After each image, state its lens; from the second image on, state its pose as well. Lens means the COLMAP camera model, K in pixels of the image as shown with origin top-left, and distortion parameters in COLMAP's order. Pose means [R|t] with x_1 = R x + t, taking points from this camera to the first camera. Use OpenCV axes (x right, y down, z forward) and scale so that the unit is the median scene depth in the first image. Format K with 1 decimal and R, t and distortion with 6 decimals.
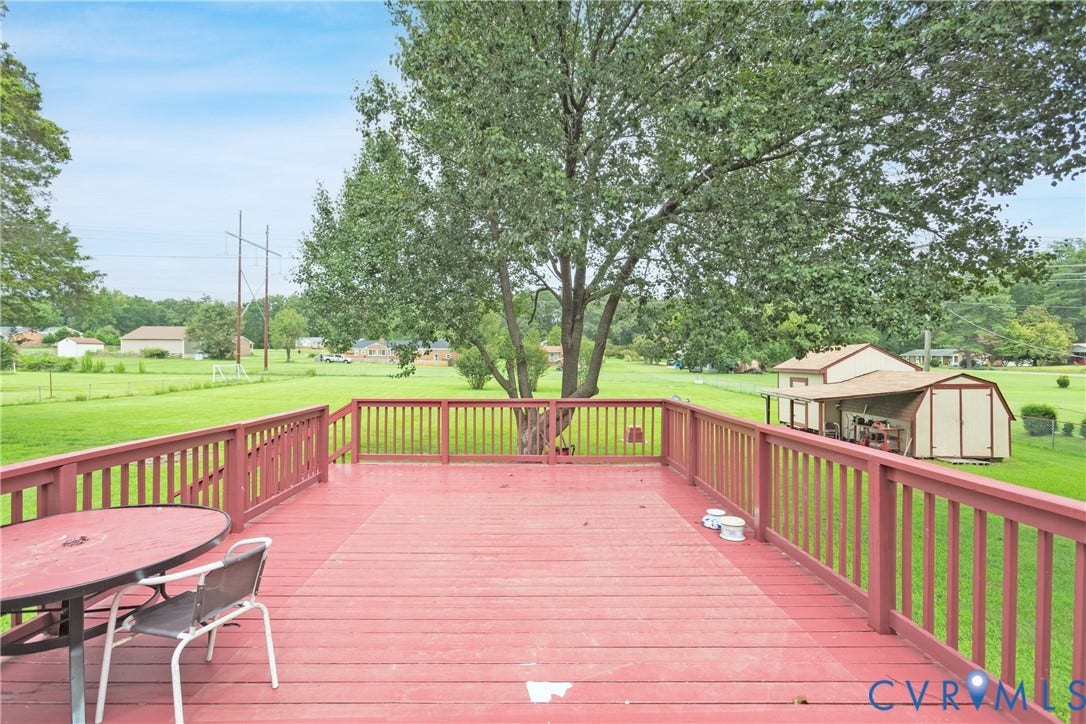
lens RADIAL K [[483.5, 0, 528.4], [0, 483.5, 358.8], [0, 0, 1]] dist [0.000679, 0.000350]
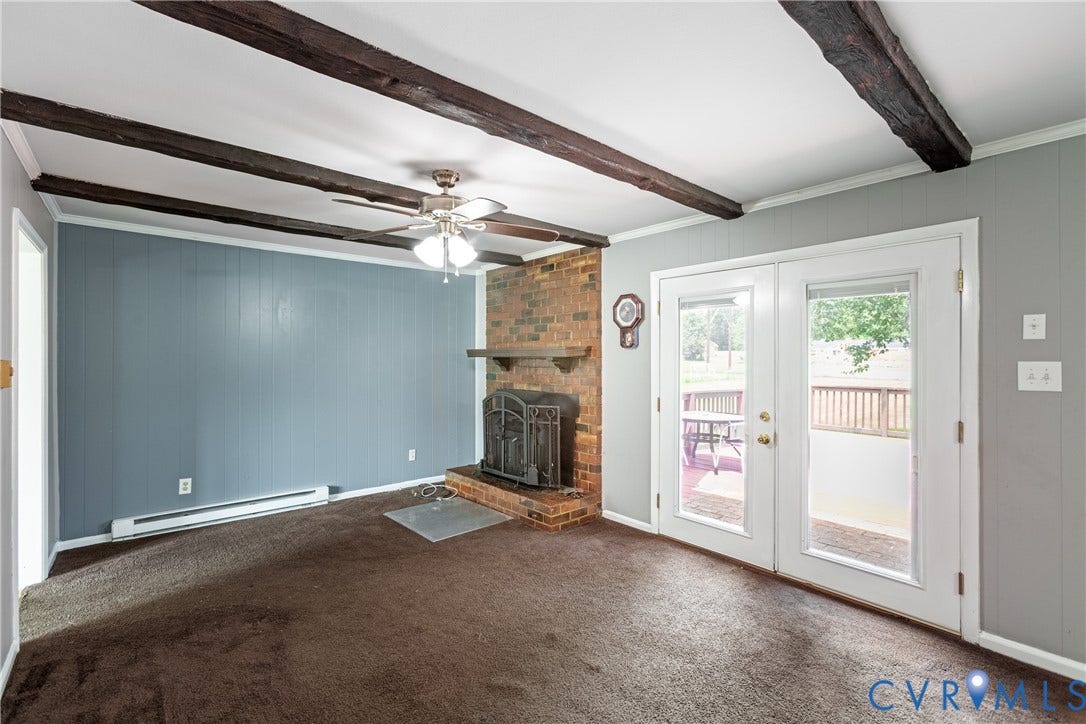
lens RADIAL K [[488.3, 0, 541.7], [0, 488.3, 353.3], [0, 0, 1]] dist [-0.000754, 0.010186]
pose [[0.653553, -0.008948, -0.756828, 0.101095], [-0.001819, 0.999909, -0.013392, 0.005009], [0.756879, 0.010129, 0.653477, -0.255118]]
